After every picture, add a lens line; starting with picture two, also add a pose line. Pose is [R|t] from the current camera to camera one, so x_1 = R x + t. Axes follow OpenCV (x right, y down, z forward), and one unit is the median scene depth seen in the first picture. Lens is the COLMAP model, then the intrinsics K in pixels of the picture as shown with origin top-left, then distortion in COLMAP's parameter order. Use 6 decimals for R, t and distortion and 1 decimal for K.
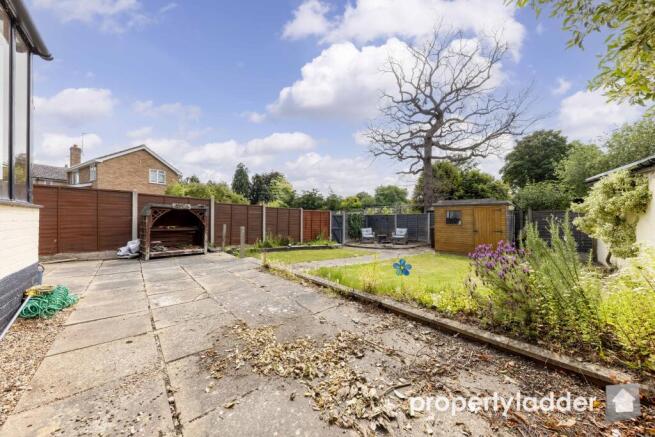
lens RADIAL K [[227.8, 0, 324.4], [0, 227.8, 219.3], [0, 0, 1]] dist [0.001821, 0.000084]
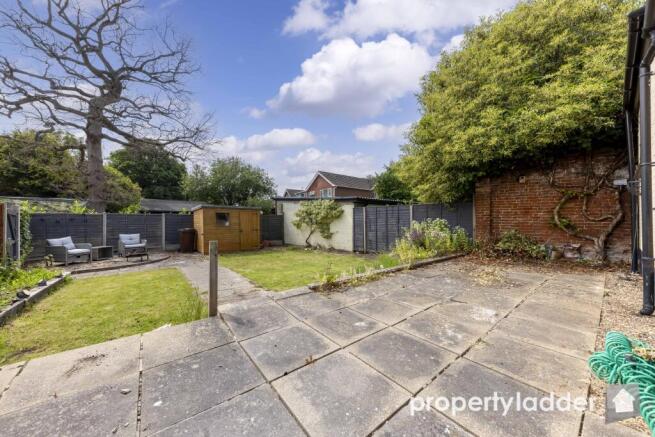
lens RADIAL K [[227.8, 0, 325.3], [0, 227.8, 223.5], [0, 0, 1]] dist [0.001821, 0.000084]
pose [[0.044788, -0.015629, 0.998874, -0.262486], [-0.003520, 0.999869, 0.015803, -0.002828], [-0.998990, -0.004224, 0.044727, 0.256964]]
